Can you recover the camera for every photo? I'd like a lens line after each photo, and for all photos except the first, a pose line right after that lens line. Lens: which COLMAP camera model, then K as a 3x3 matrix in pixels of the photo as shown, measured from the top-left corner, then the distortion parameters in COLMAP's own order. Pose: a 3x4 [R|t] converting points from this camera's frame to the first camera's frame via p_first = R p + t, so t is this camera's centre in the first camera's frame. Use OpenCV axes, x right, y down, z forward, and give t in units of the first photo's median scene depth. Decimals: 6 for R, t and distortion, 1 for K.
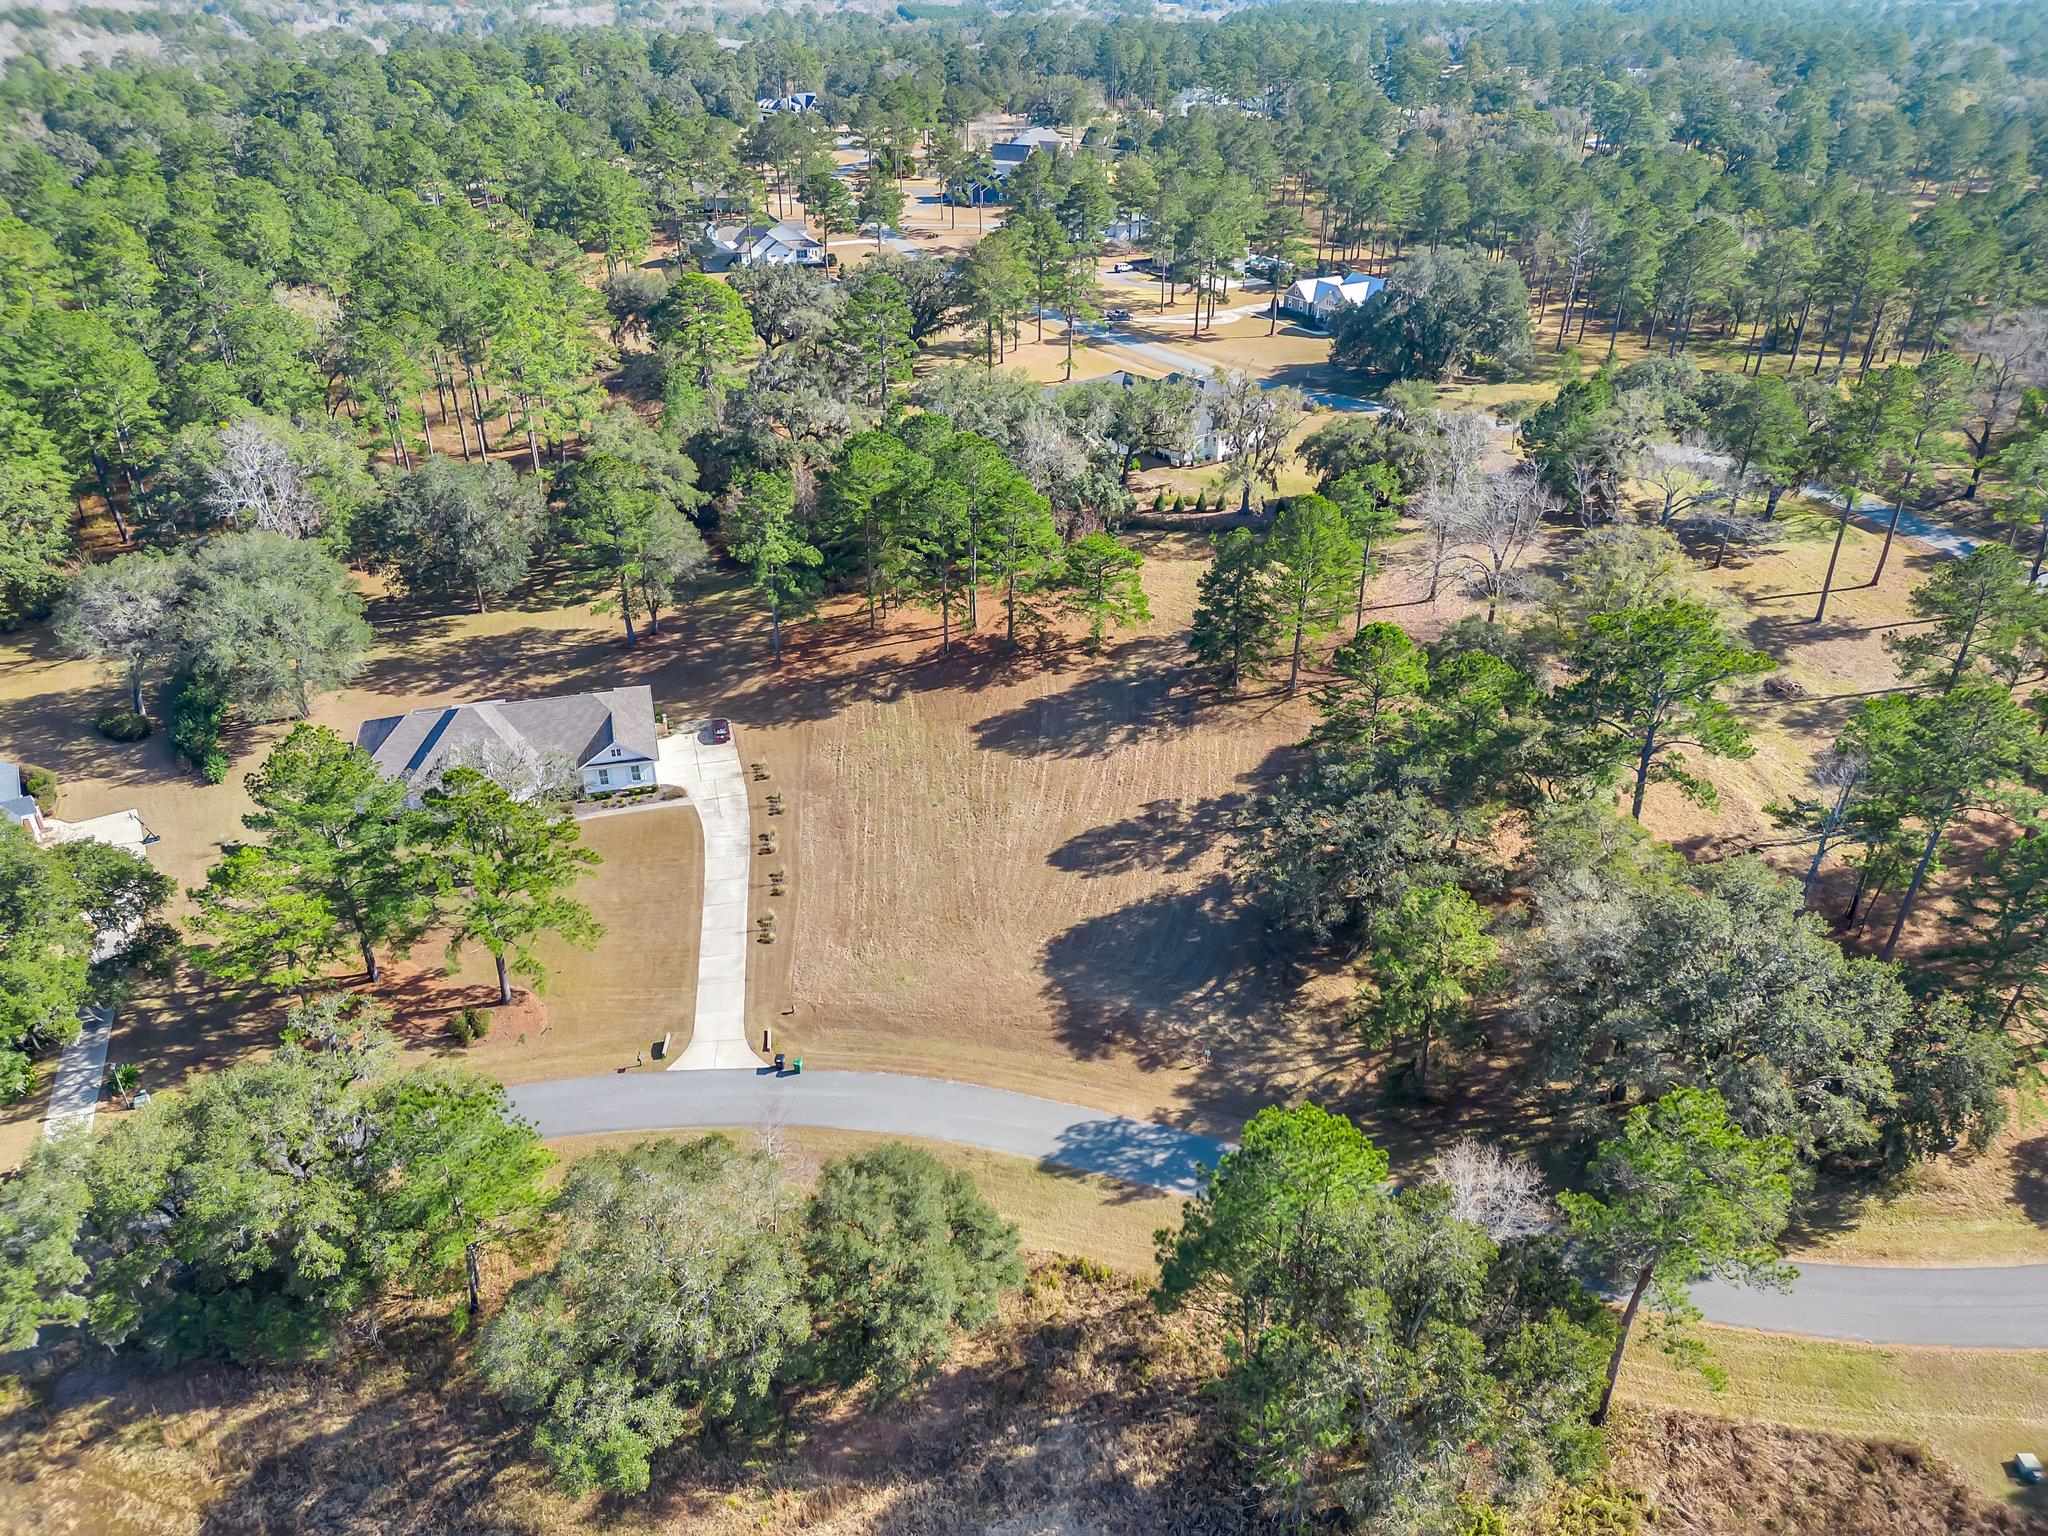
lens RADIAL K [[1414.8, 0, 1015.5], [0, 1414.8, 775.6], [0, 0, 1]] dist [0.126825, -0.157140]
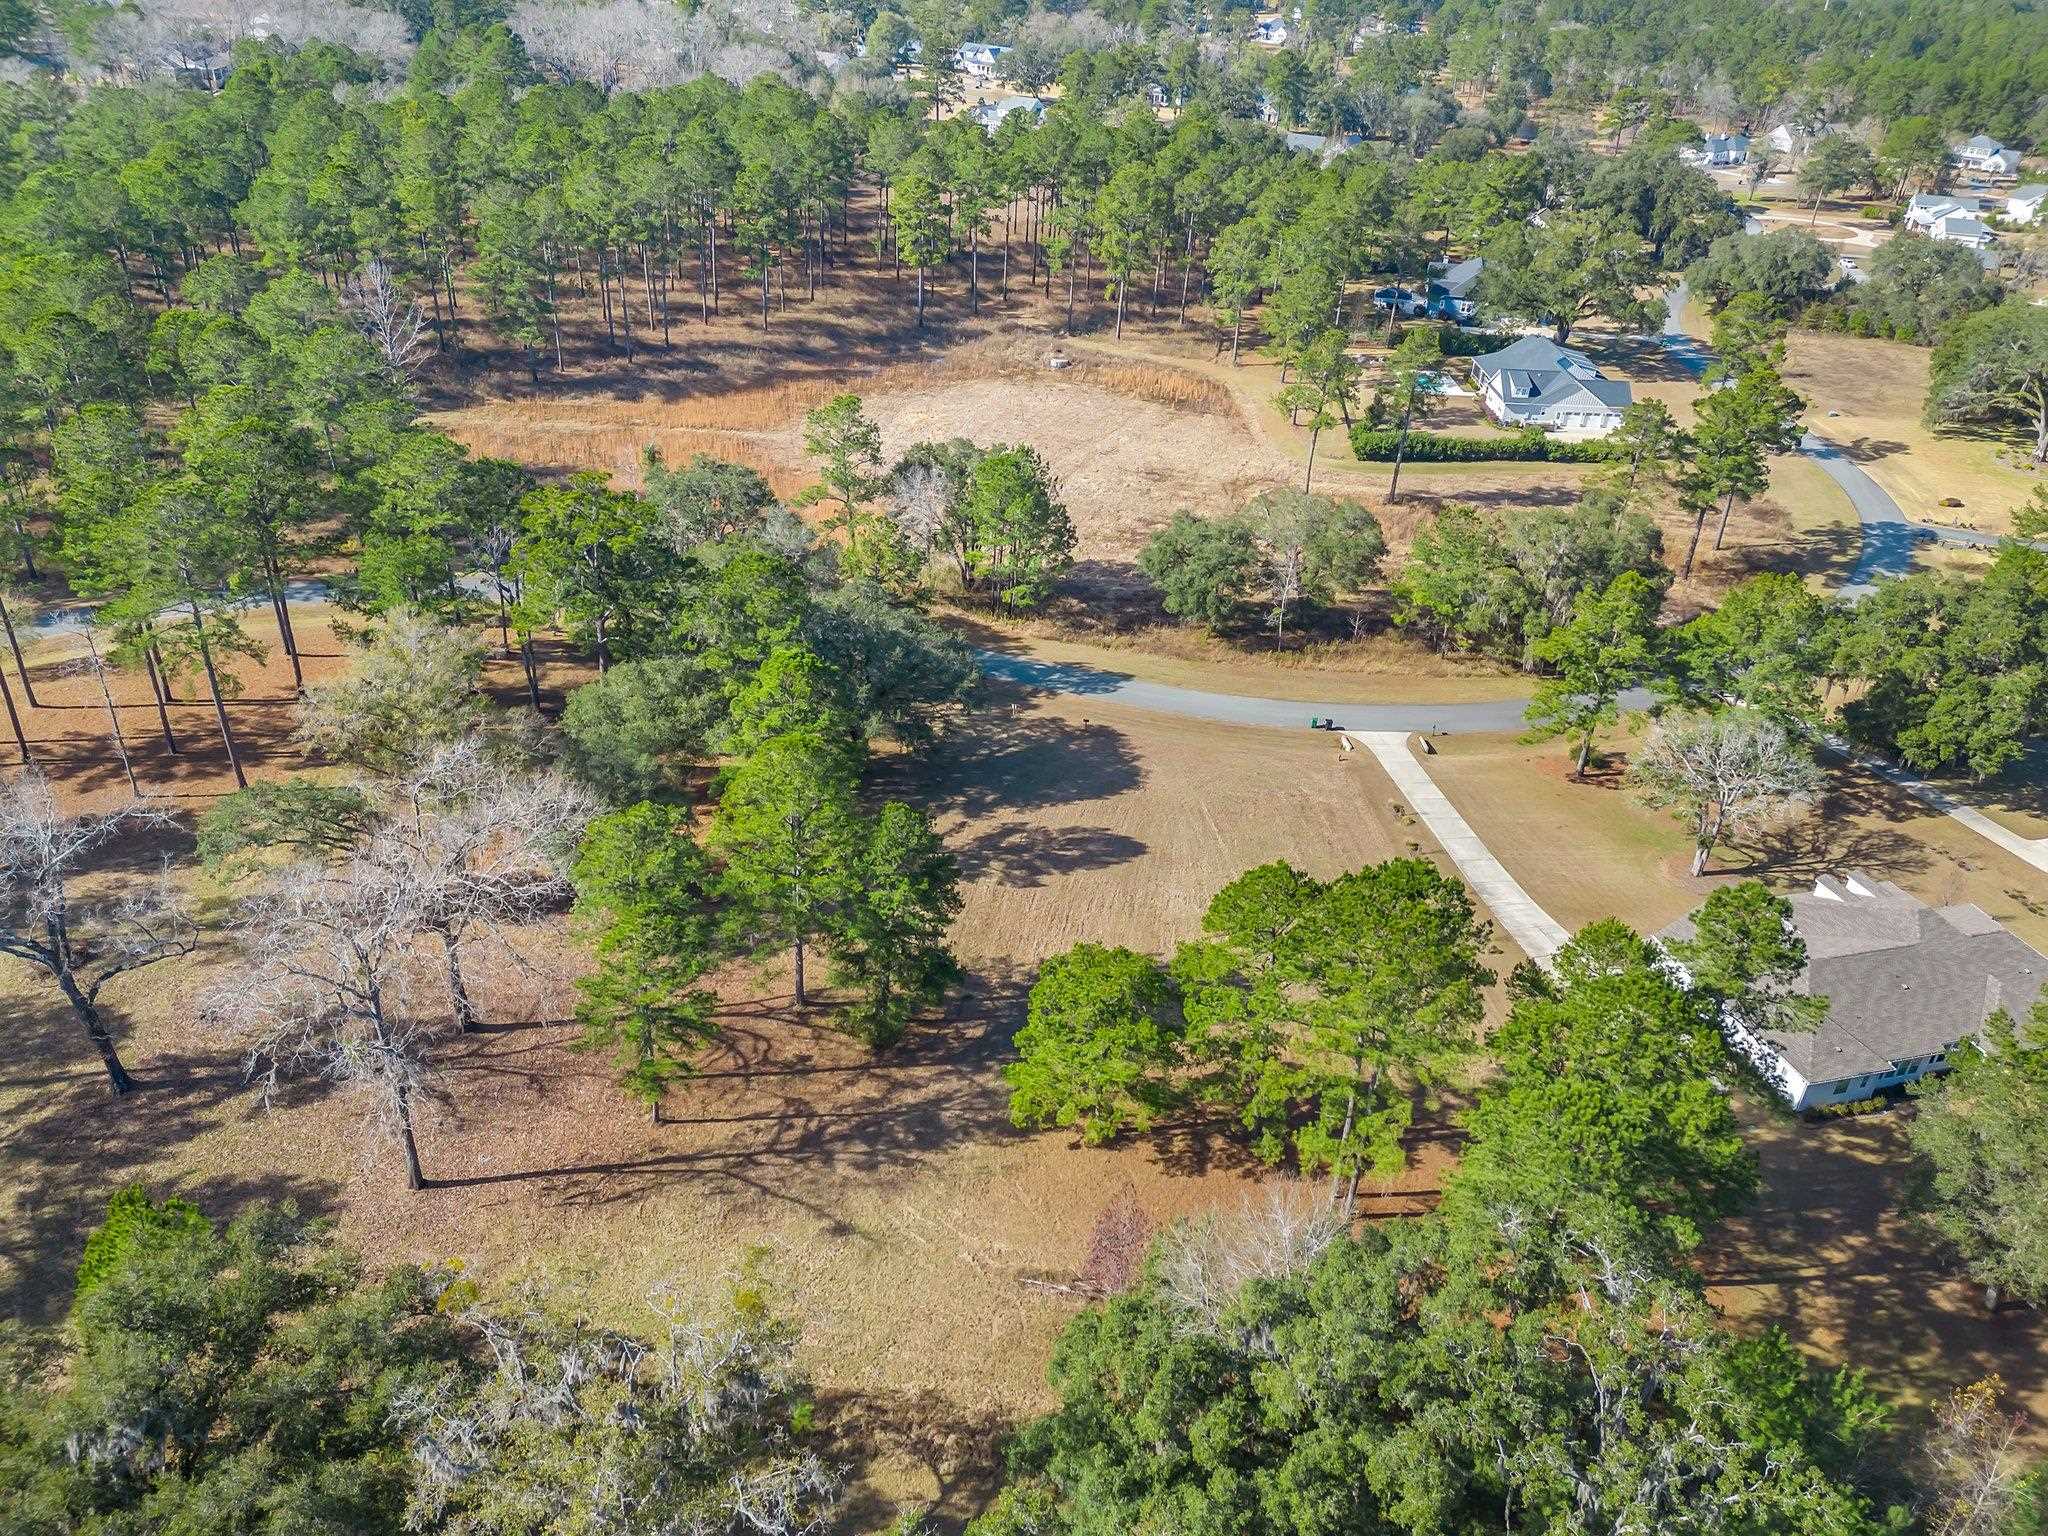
lens RADIAL K [[1496.3, 0, 974.7], [0, 1496.3, 769.0], [0, 0, 1]] dist [0.005370, 0.002867]
pose [[-0.999003, -0.044541, 0.002860, 0.136954], [-0.019628, 0.495962, 0.868122, -0.830711], [-0.040085, 0.867201, -0.496342, 1.450973]]
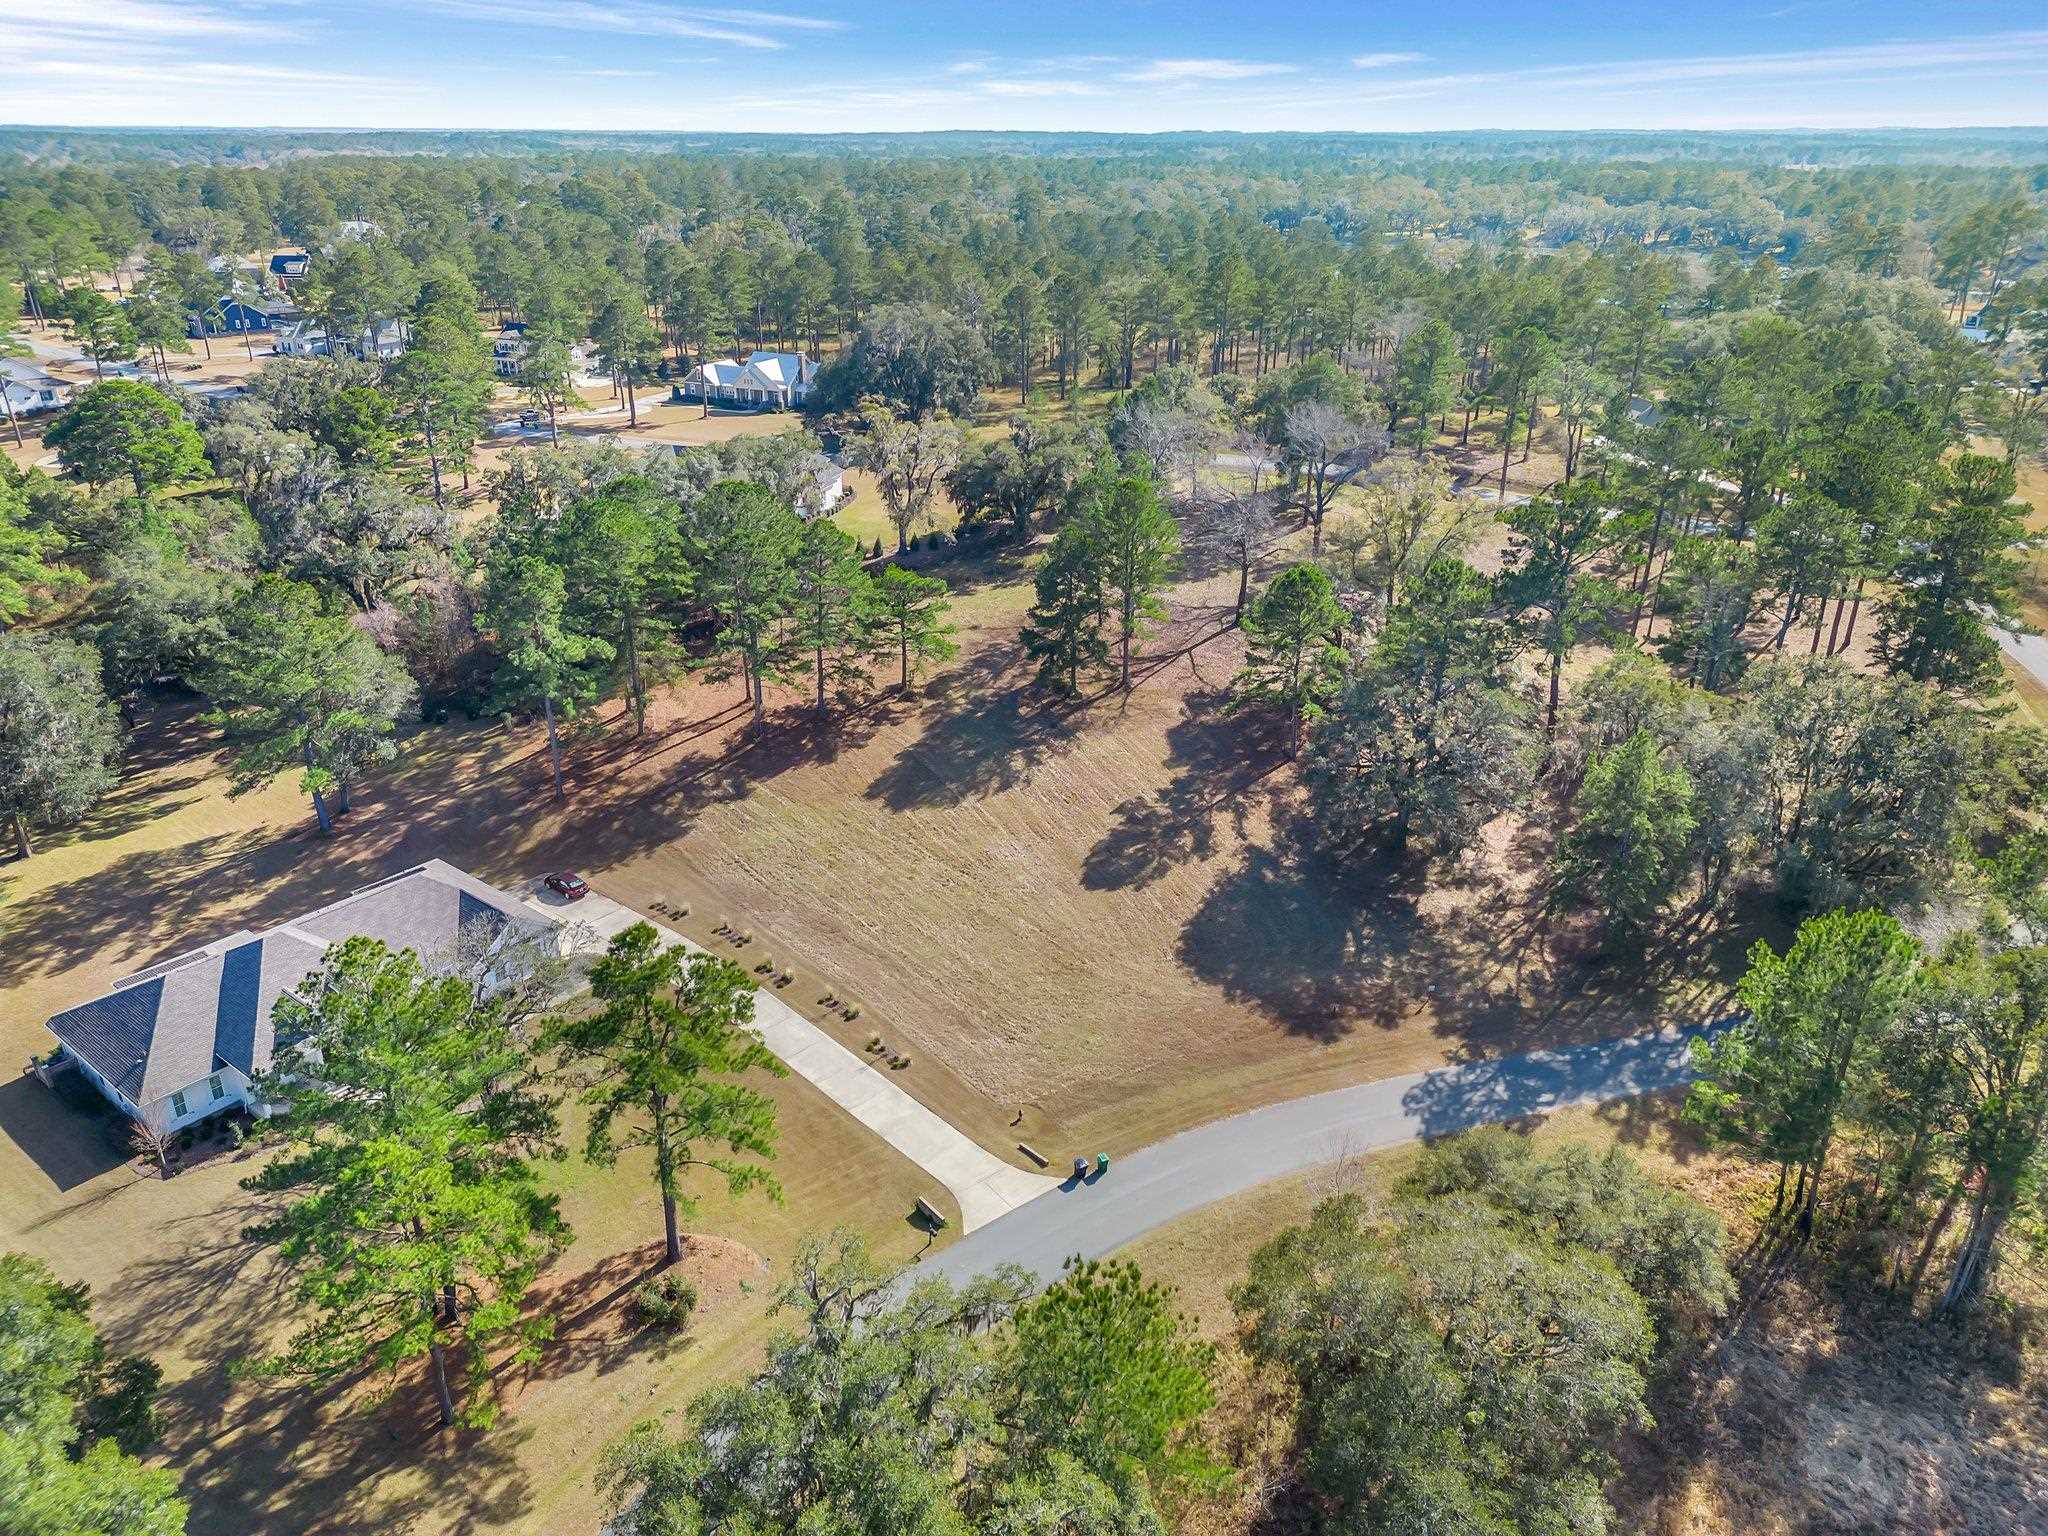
lens RADIAL K [[1414.8, 0, 1015.5], [0, 1414.8, 775.6], [0, 0, 1]] dist [0.126825, -0.157140]
pose [[0.814310, -0.239885, 0.528540, -0.471491], [0.289145, 0.957222, -0.011032, -0.011022], [-0.503284, 0.161808, 0.848836, 0.245688]]
